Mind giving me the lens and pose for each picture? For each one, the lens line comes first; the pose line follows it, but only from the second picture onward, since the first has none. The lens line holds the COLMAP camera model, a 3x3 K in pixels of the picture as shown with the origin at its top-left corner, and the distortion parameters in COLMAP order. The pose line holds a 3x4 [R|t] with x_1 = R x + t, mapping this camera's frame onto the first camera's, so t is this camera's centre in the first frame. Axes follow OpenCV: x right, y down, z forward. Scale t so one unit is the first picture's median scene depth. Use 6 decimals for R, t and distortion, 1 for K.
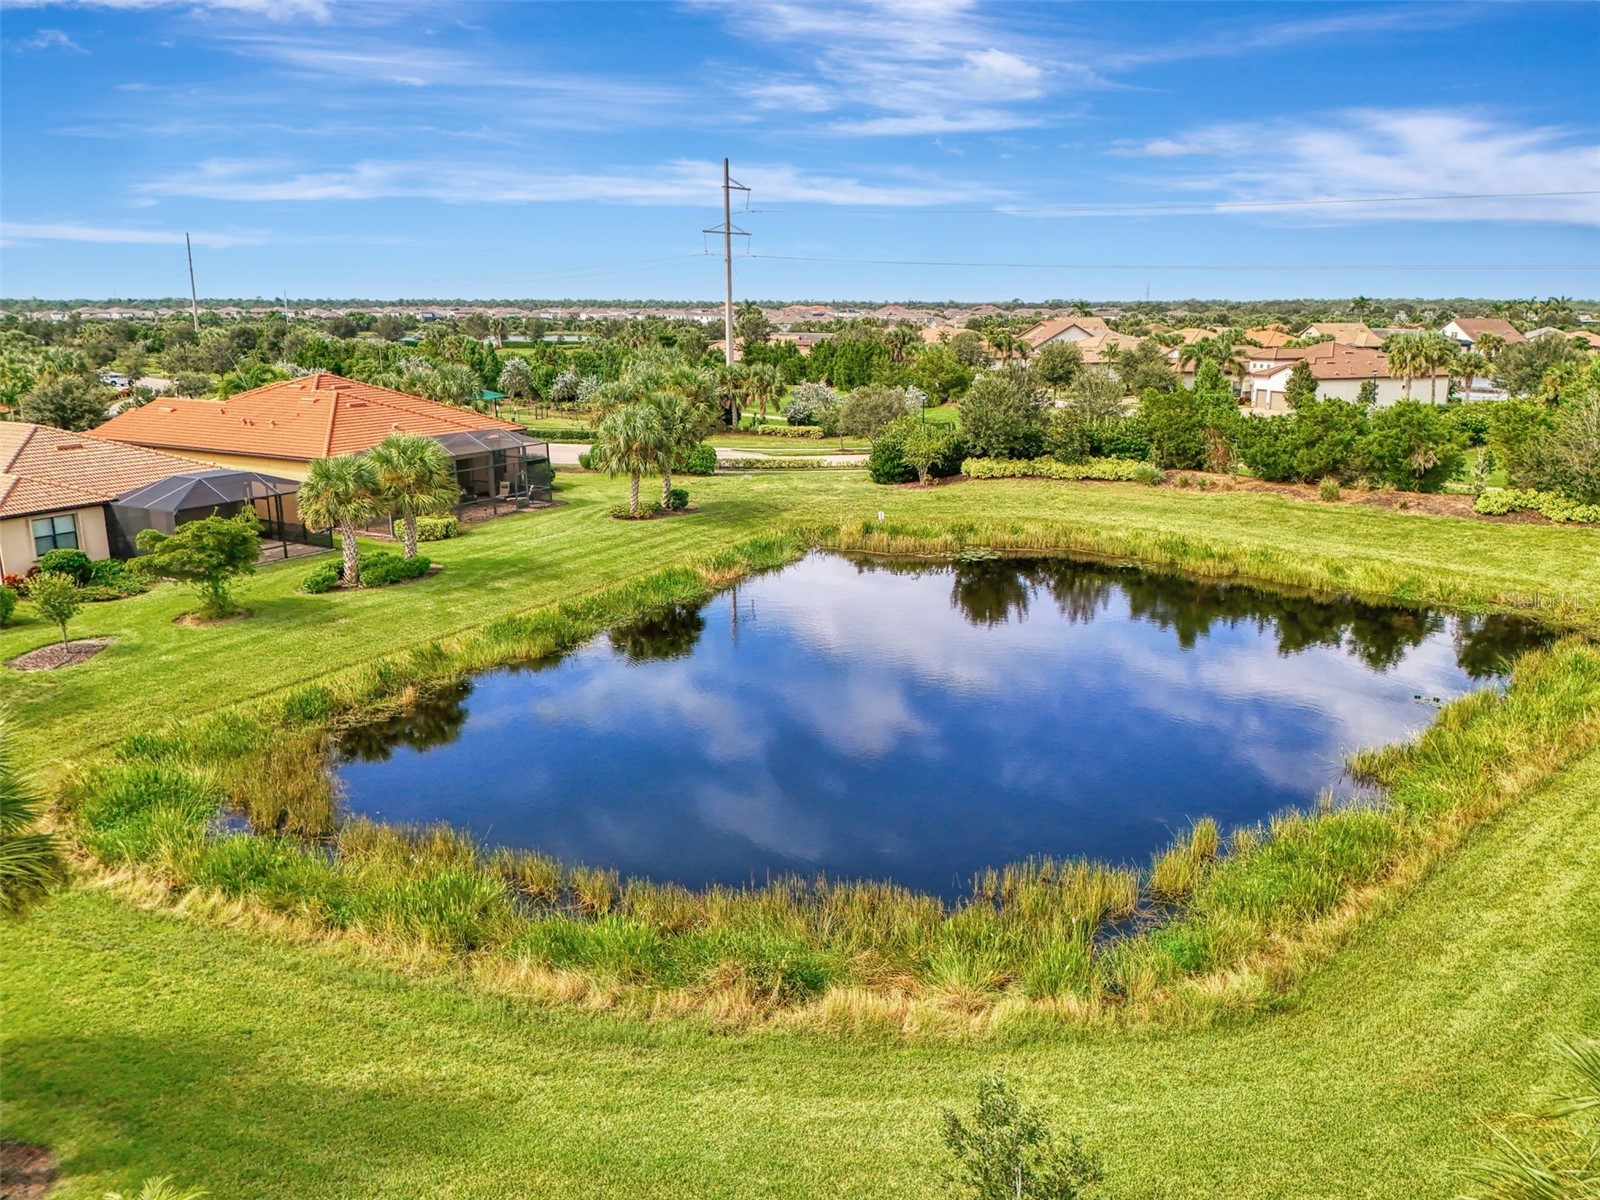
lens RADIAL K [[1210.6, 0, 807.4], [0, 1210.6, 570.9], [0, 0, 1]] dist [0.036875, 0.070397]
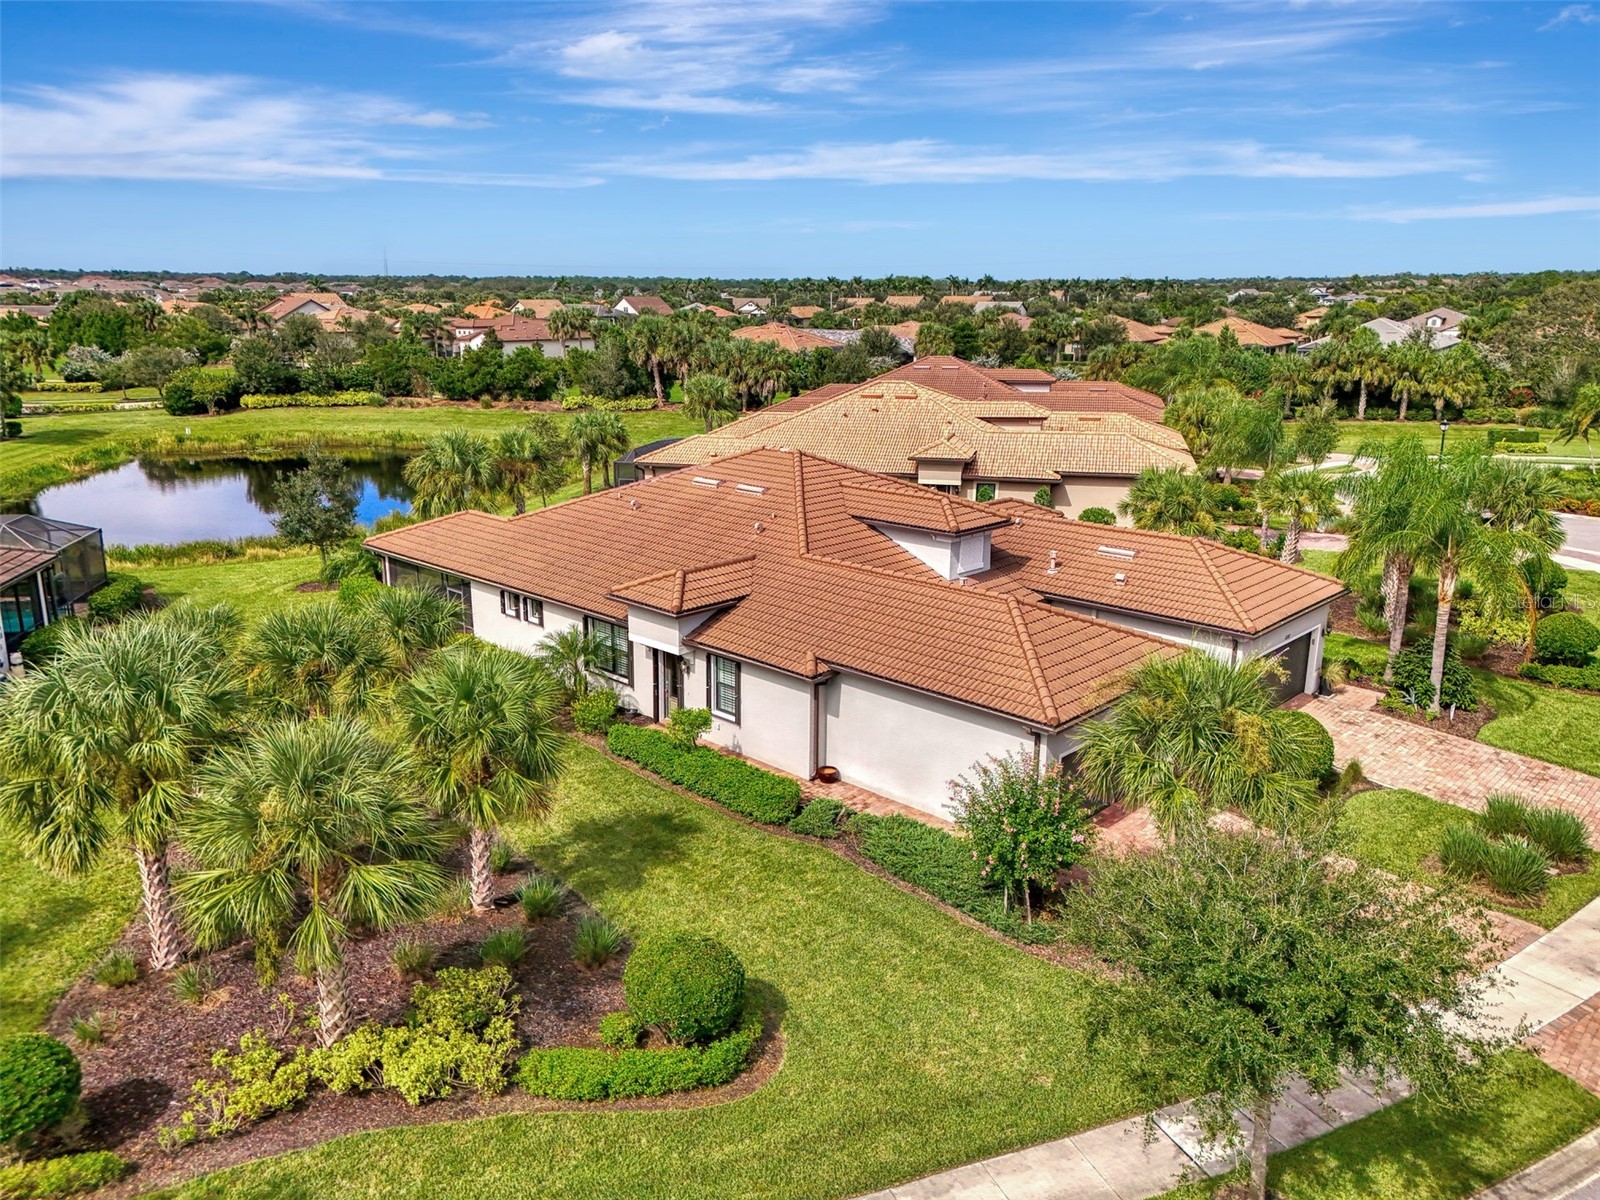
lens RADIAL K [[1210.6, 0, 807.4], [0, 1210.6, 570.9], [0, 0, 1]] dist [0.036875, 0.070397]
pose [[0.832107, -0.127573, 0.539743, -0.109784], [0.116876, 0.991666, 0.054205, 0.100946], [-0.542160, 0.017978, 0.840083, -0.514266]]
